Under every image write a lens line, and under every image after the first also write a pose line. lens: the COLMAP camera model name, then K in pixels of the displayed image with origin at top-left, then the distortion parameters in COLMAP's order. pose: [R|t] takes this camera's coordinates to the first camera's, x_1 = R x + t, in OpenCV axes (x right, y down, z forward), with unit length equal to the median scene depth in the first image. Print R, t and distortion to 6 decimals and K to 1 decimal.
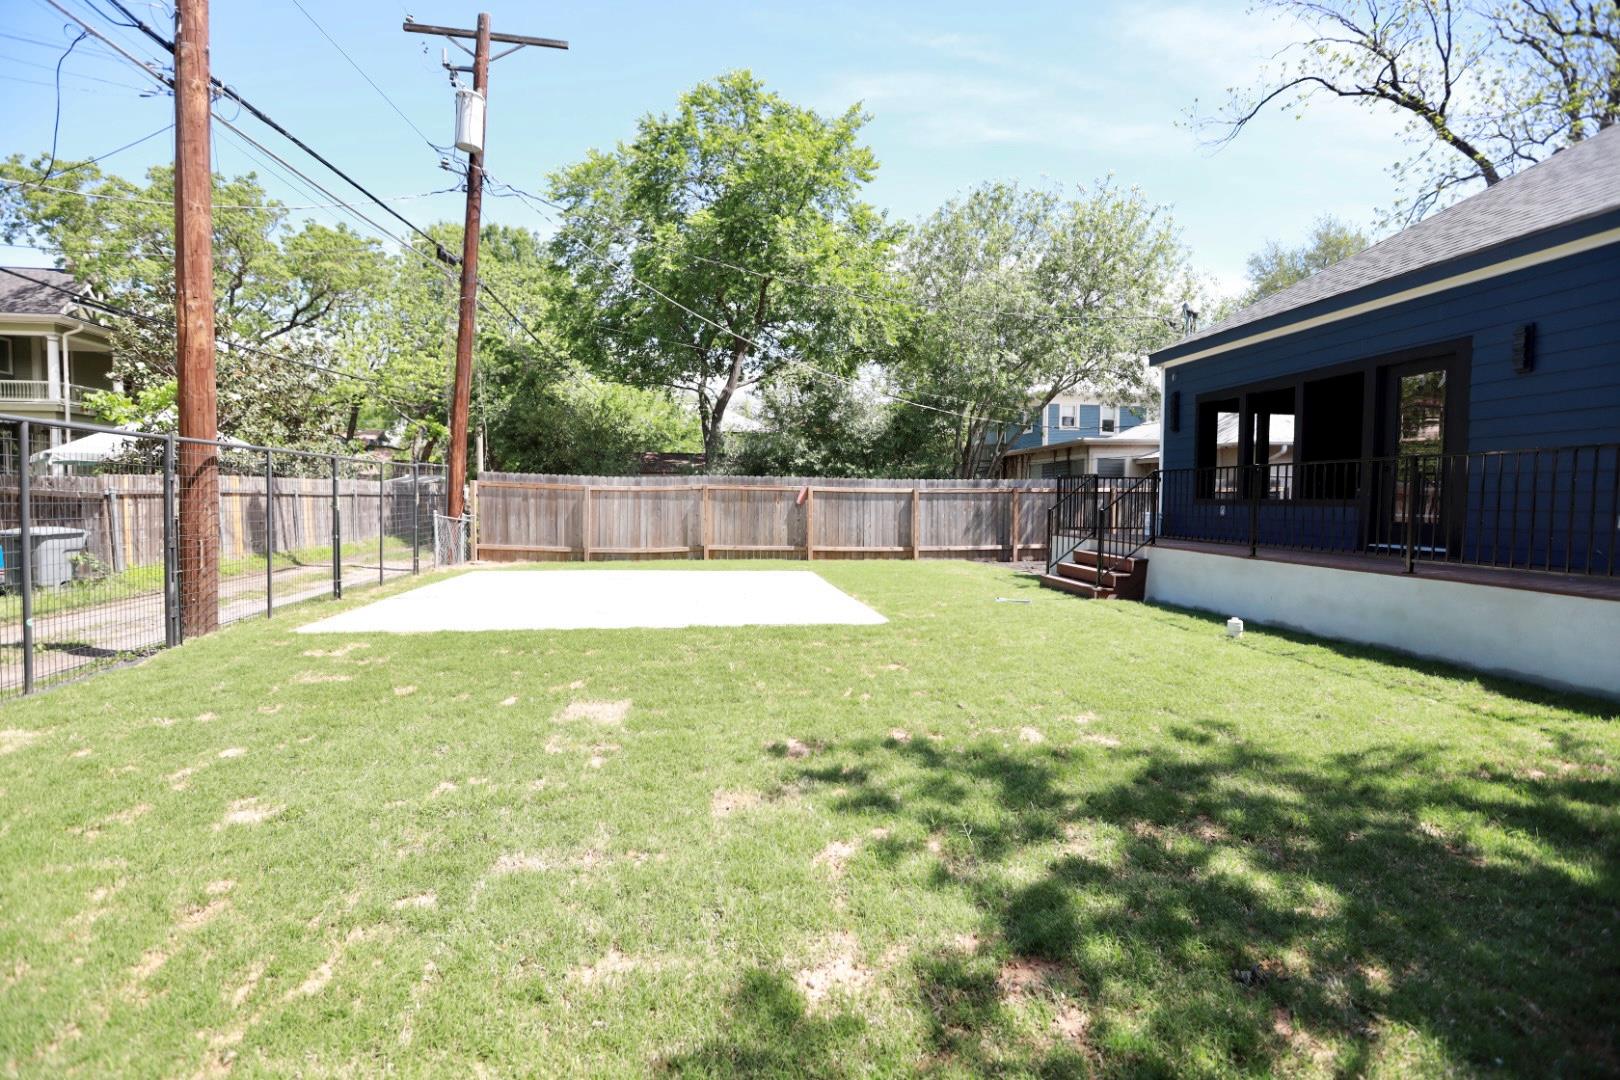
lens RADIAL K [[735.2, 0, 810.0], [0, 735.2, 540.0], [0, 0, 1]] dist [-0.046242, 0.015362]
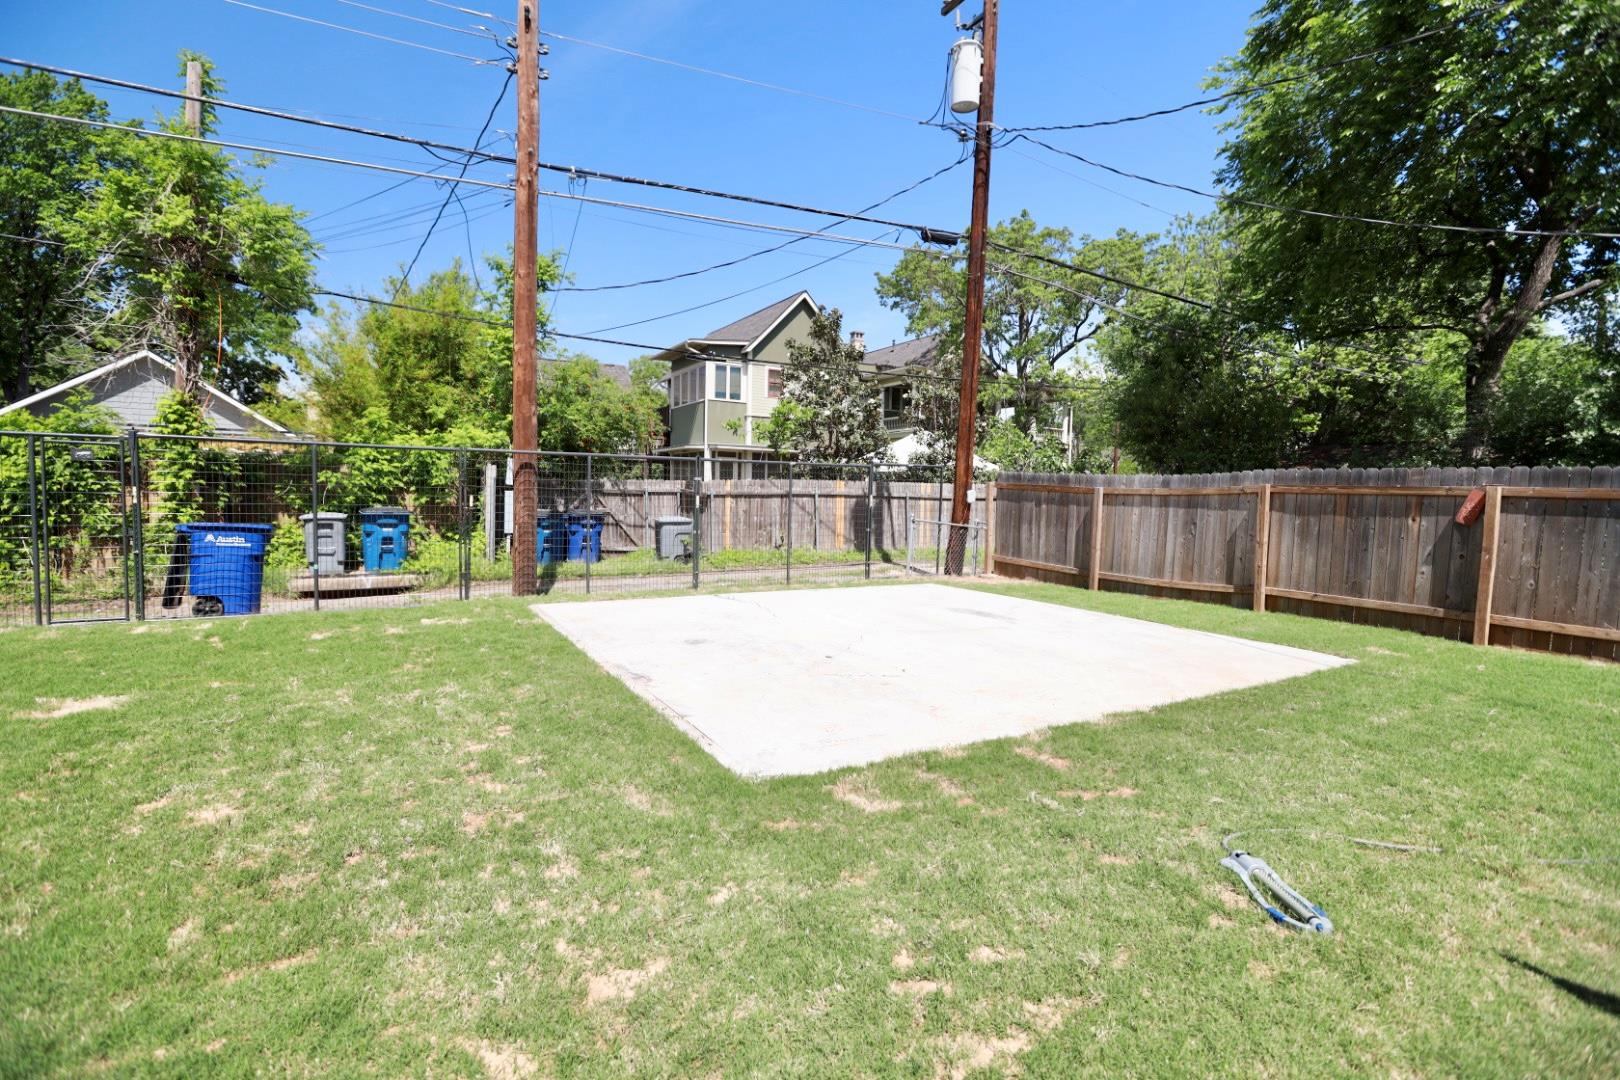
lens RADIAL K [[737.6, 0, 804.3], [0, 737.6, 537.2], [0, 0, 1]] dist [-0.042365, 0.012080]
pose [[0.371509, 0.052237, -0.926959, 0.268245], [-0.069030, 0.997207, 0.028530, -0.024252], [0.925860, 0.053389, 0.374077, 0.445425]]
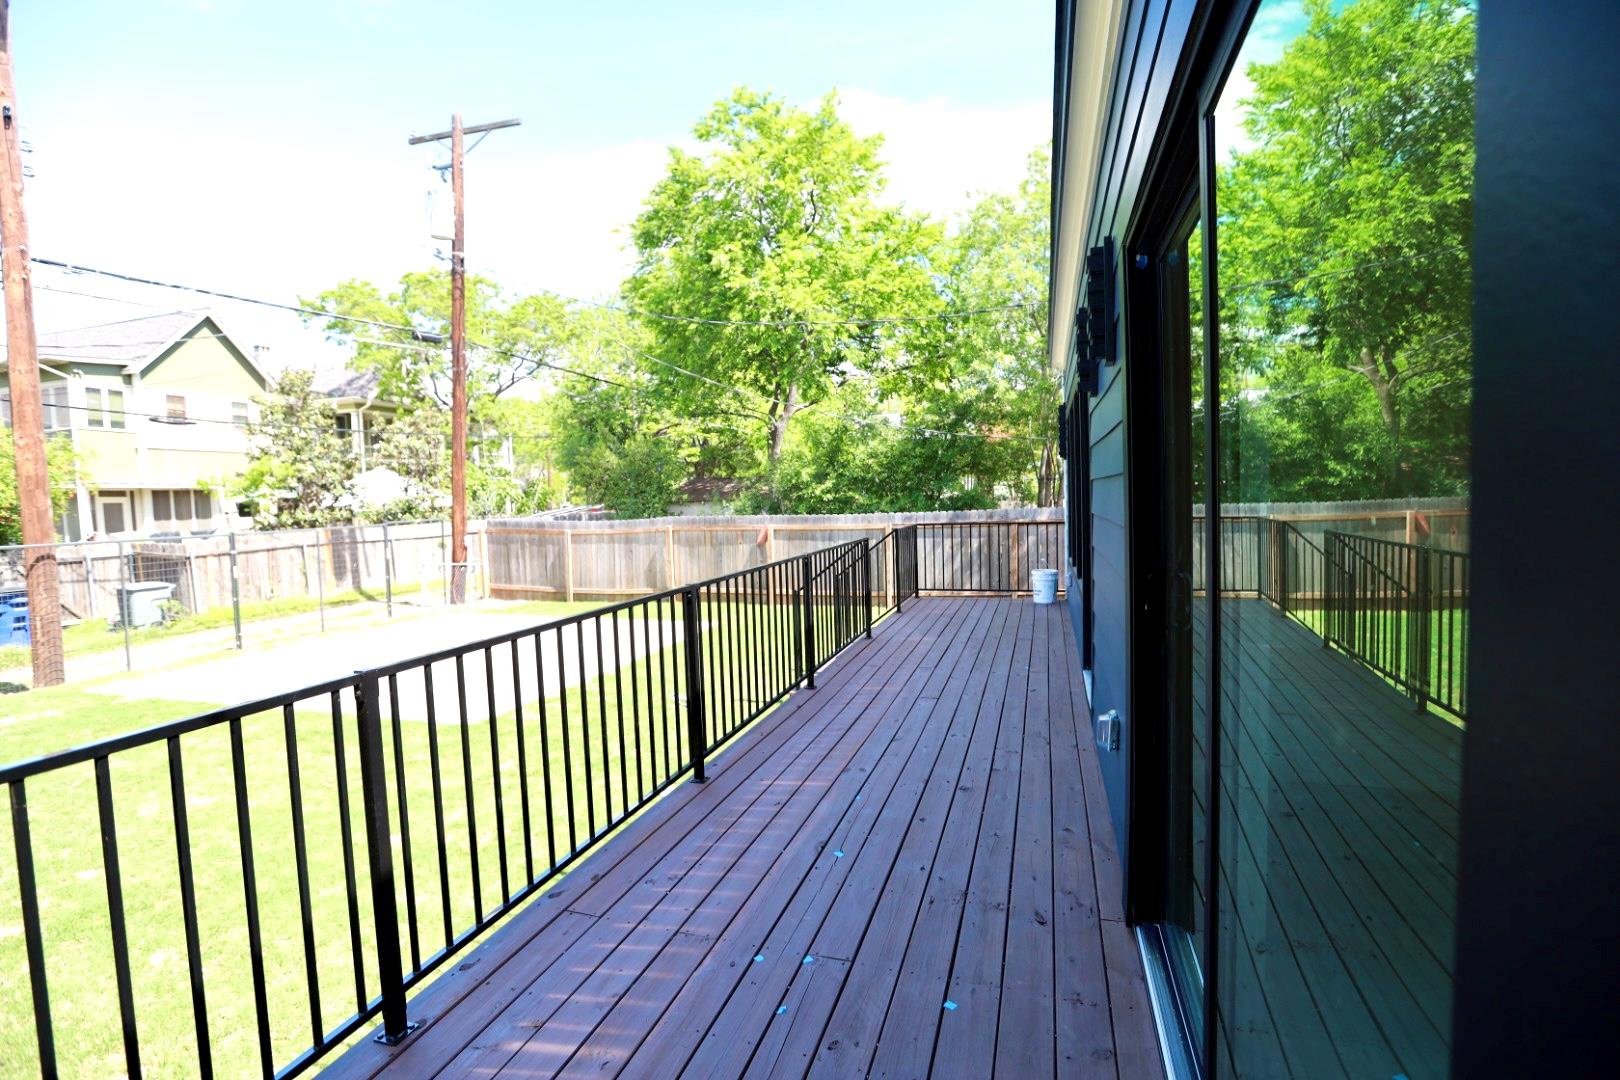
lens RADIAL K [[737.6, 0, 804.3], [0, 737.6, 537.2], [0, 0, 1]] dist [-0.042365, 0.012080]
pose [[0.901677, -0.011245, -0.432264, 0.455955], [0.013107, 0.999913, 0.001327, -0.060017], [0.432212, -0.006862, 0.901746, 0.188792]]
